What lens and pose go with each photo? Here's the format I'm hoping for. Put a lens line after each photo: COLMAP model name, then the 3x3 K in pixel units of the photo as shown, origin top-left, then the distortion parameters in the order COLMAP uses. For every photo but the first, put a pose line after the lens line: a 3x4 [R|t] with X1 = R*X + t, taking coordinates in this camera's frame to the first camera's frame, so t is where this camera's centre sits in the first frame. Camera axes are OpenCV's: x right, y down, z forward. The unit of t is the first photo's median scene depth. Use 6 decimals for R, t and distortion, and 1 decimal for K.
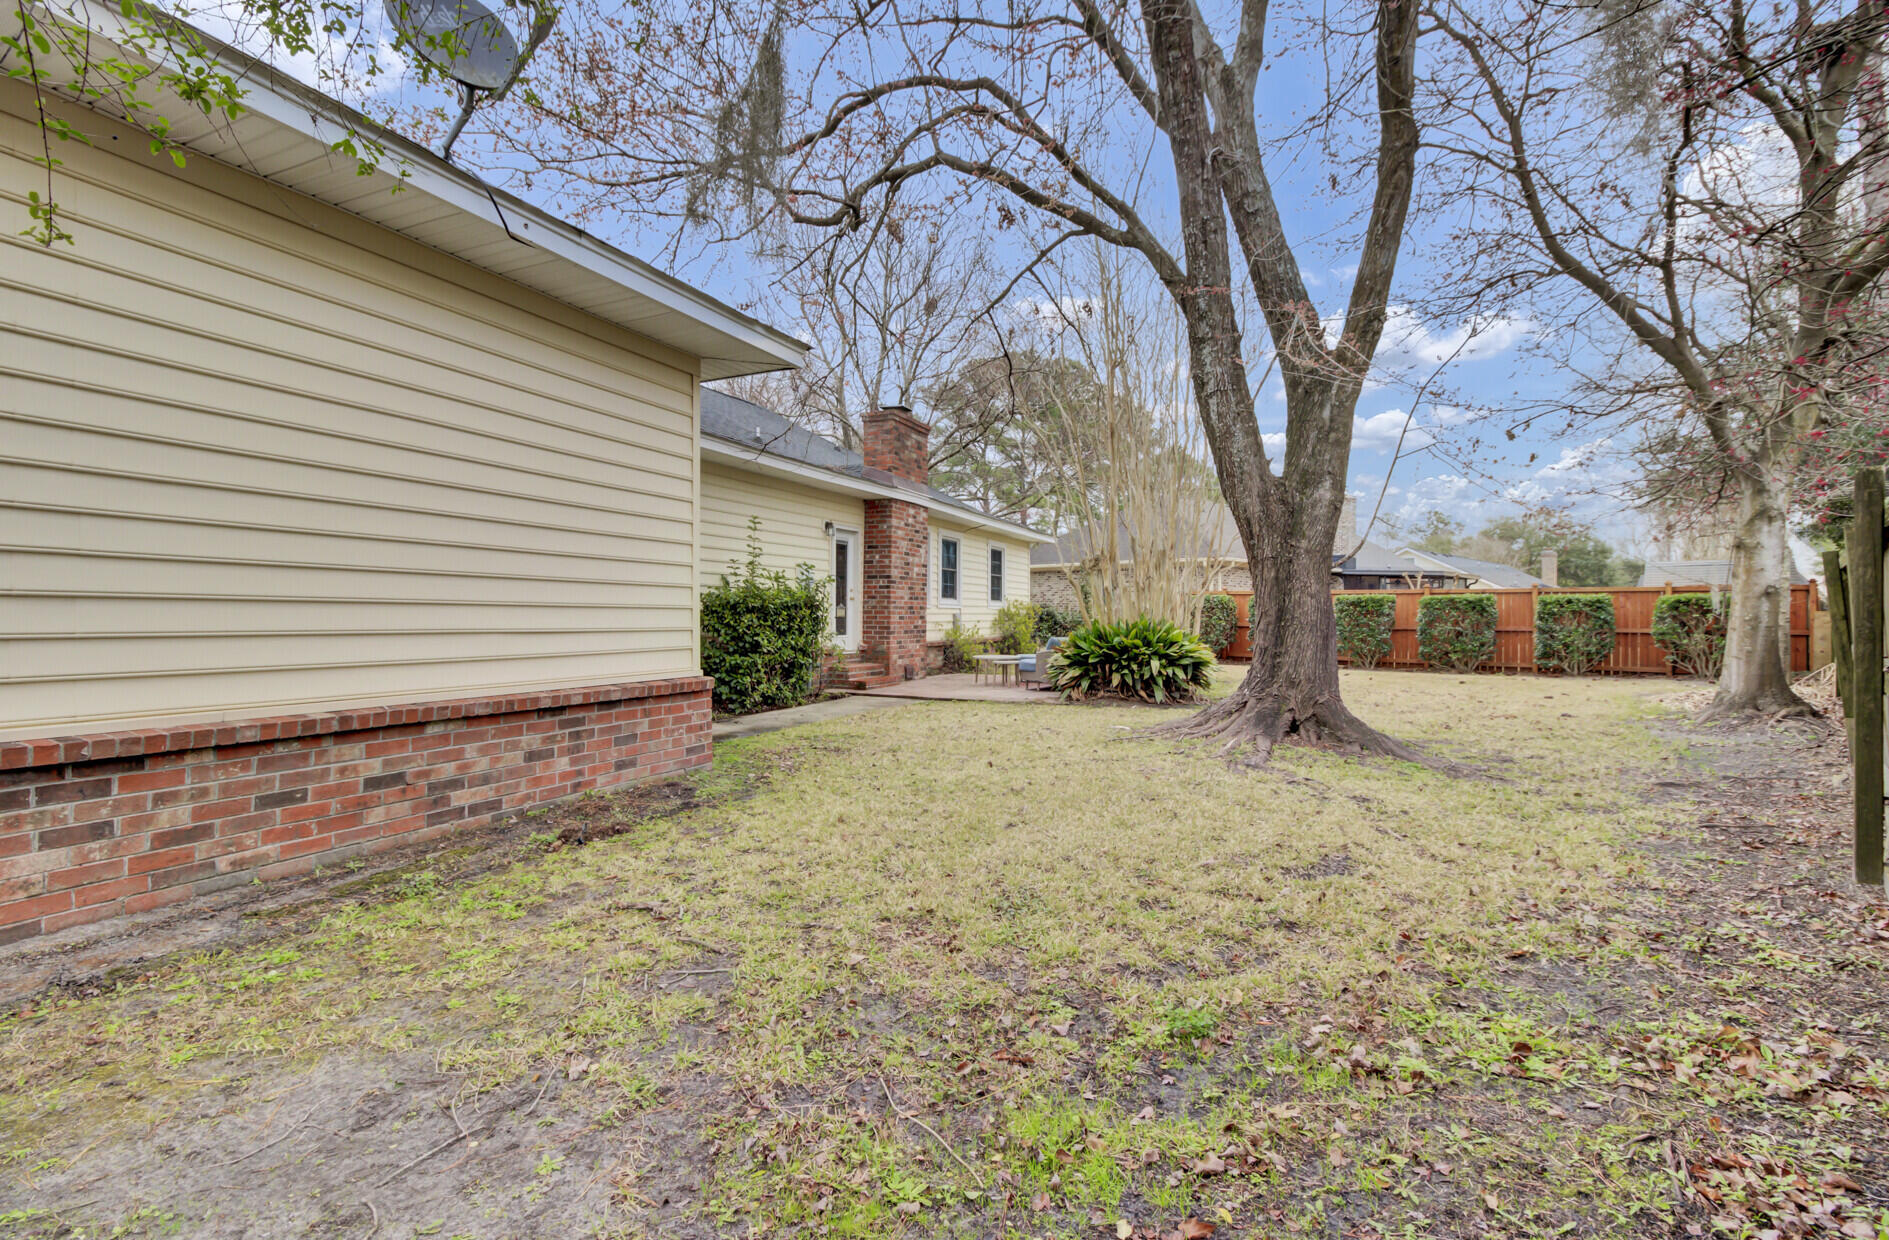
lens RADIAL K [[886.7, 0, 950.9], [0, 886.7, 600.1], [0, 0, 1]] dist [-0.001479, 0.000024]
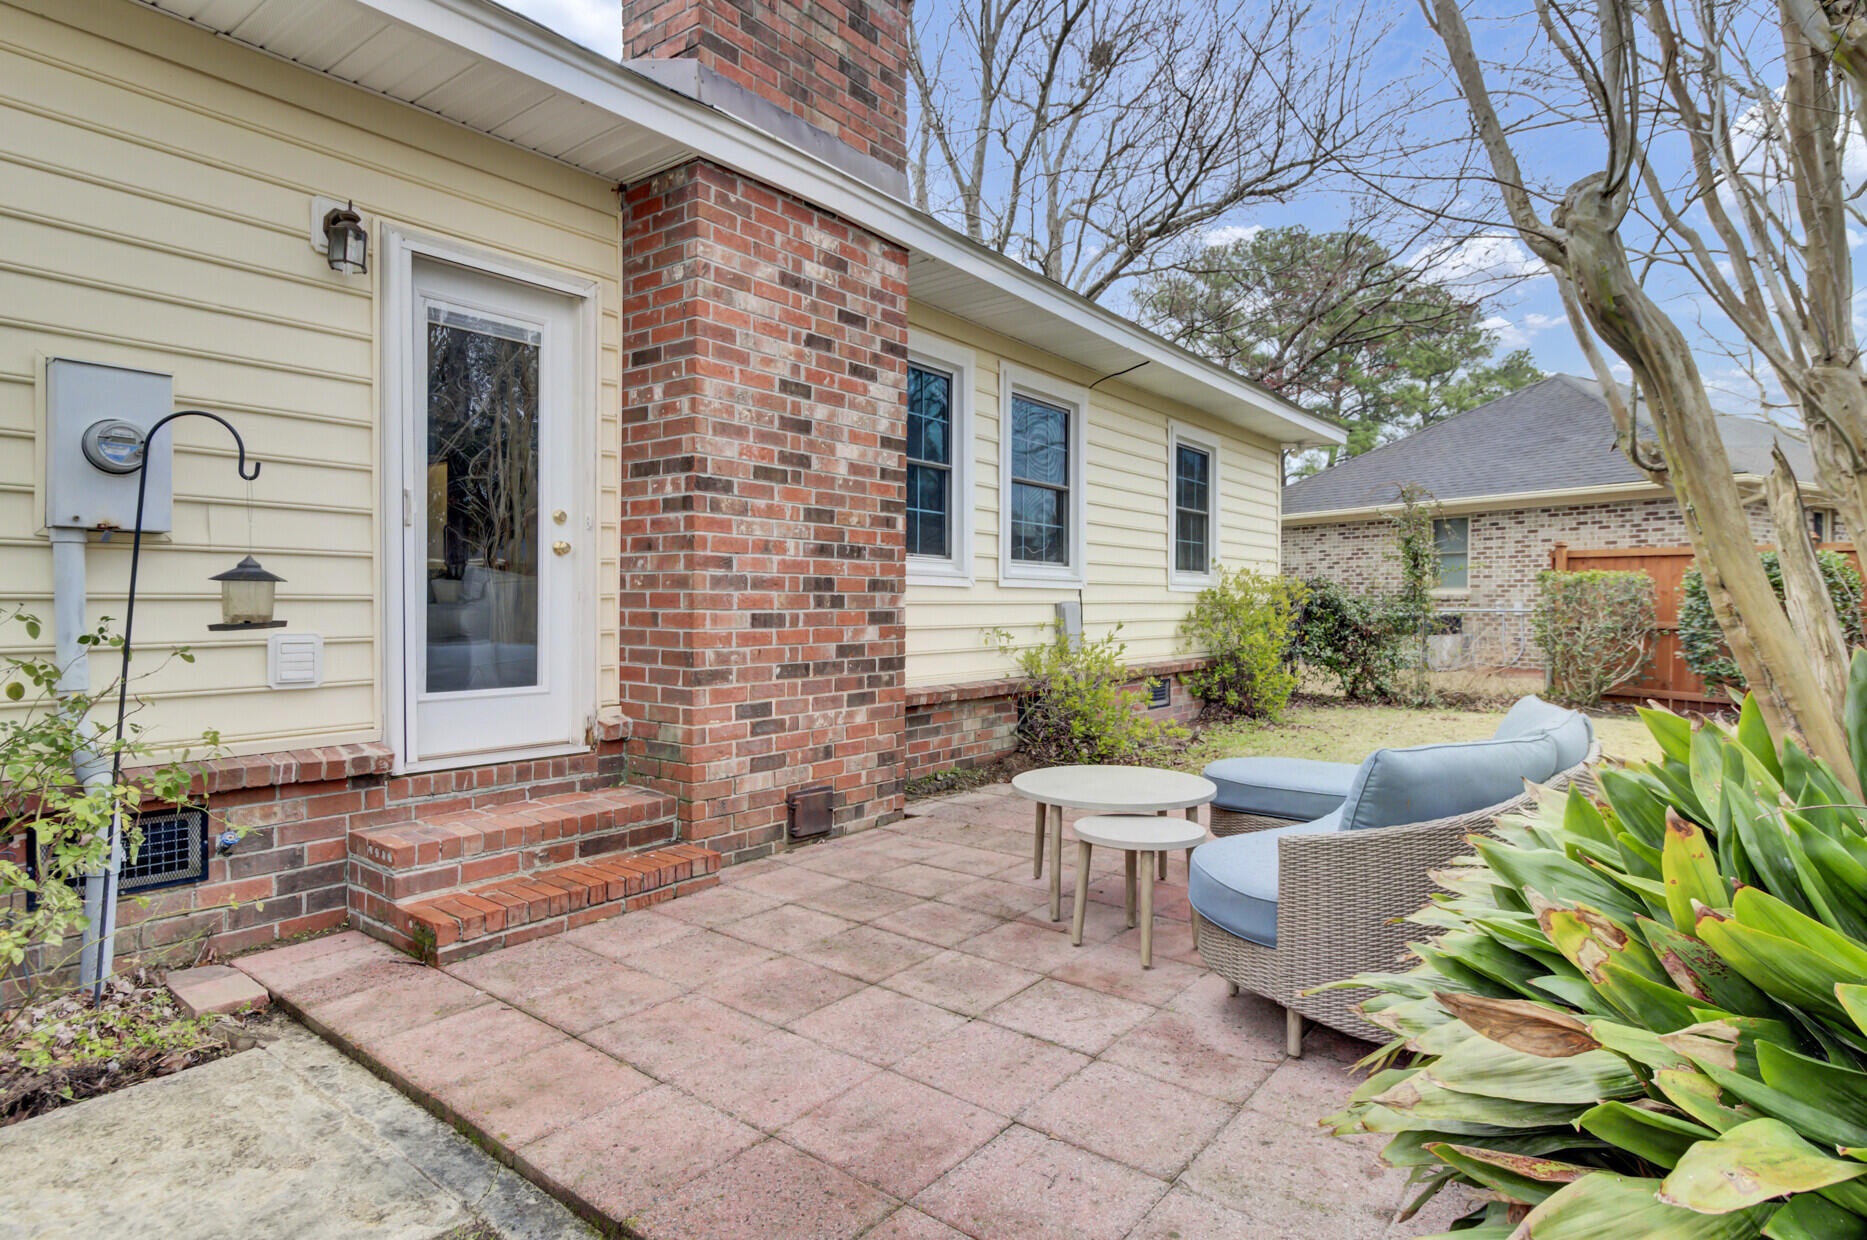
lens RADIAL K [[1005.0, 0, 937.5], [0, 1005.0, 602.1], [0, 0, 1]] dist [0.002694, 0.002744]
pose [[0.969411, -0.000733, -0.245442, 0.082364], [0.004676, 0.999869, 0.015484, 0.011577], [0.245398, -0.016158, 0.969288, 0.829171]]
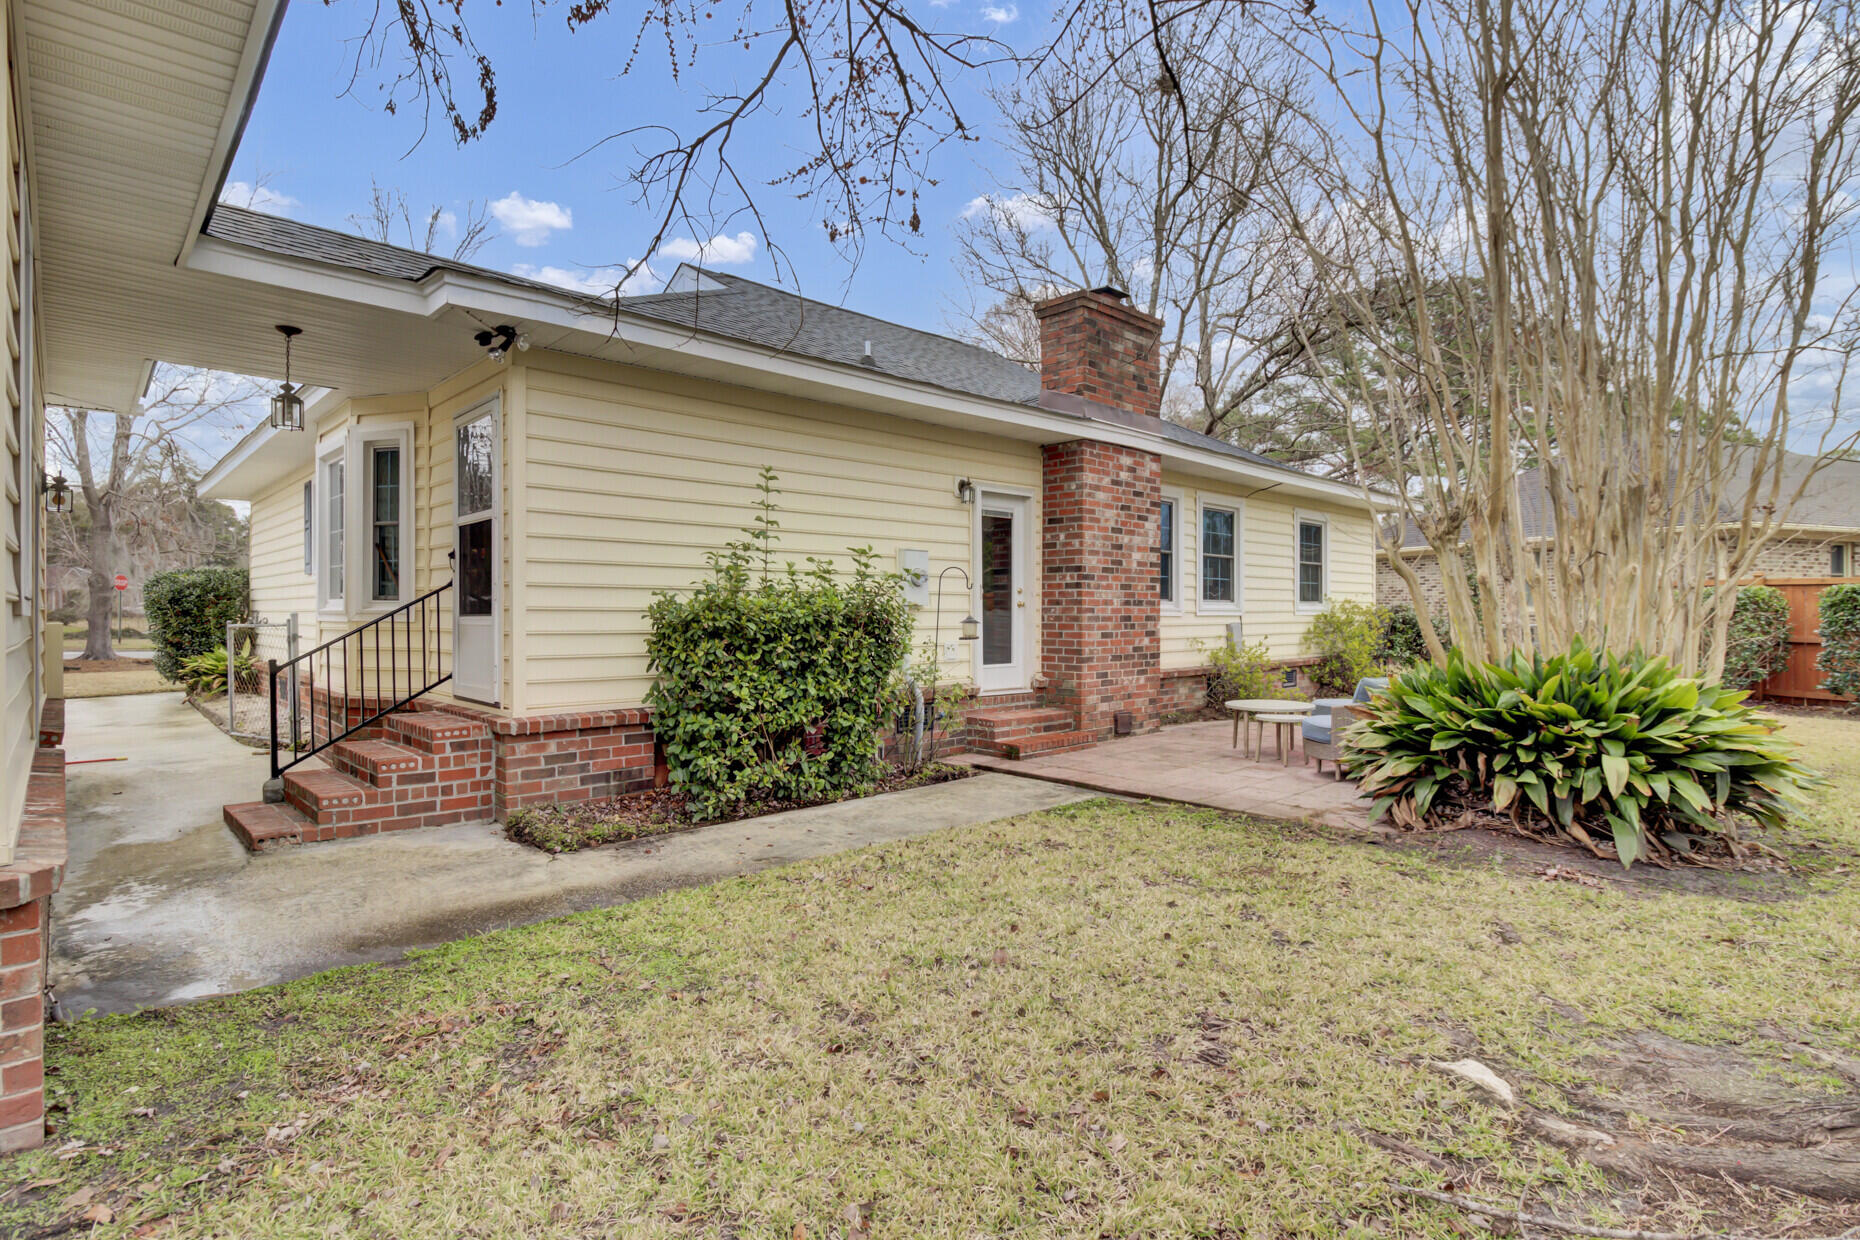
lens RADIAL K [[917.9, 0, 934.7], [0, 917.9, 615.5], [0, 0, 1]] dist [0.003894, 0.000774]
pose [[0.921829, -0.005439, -0.387559, 0.093473], [0.012397, 0.999804, 0.015456, -0.005555], [0.387399, -0.019053, 0.921715, 0.430778]]
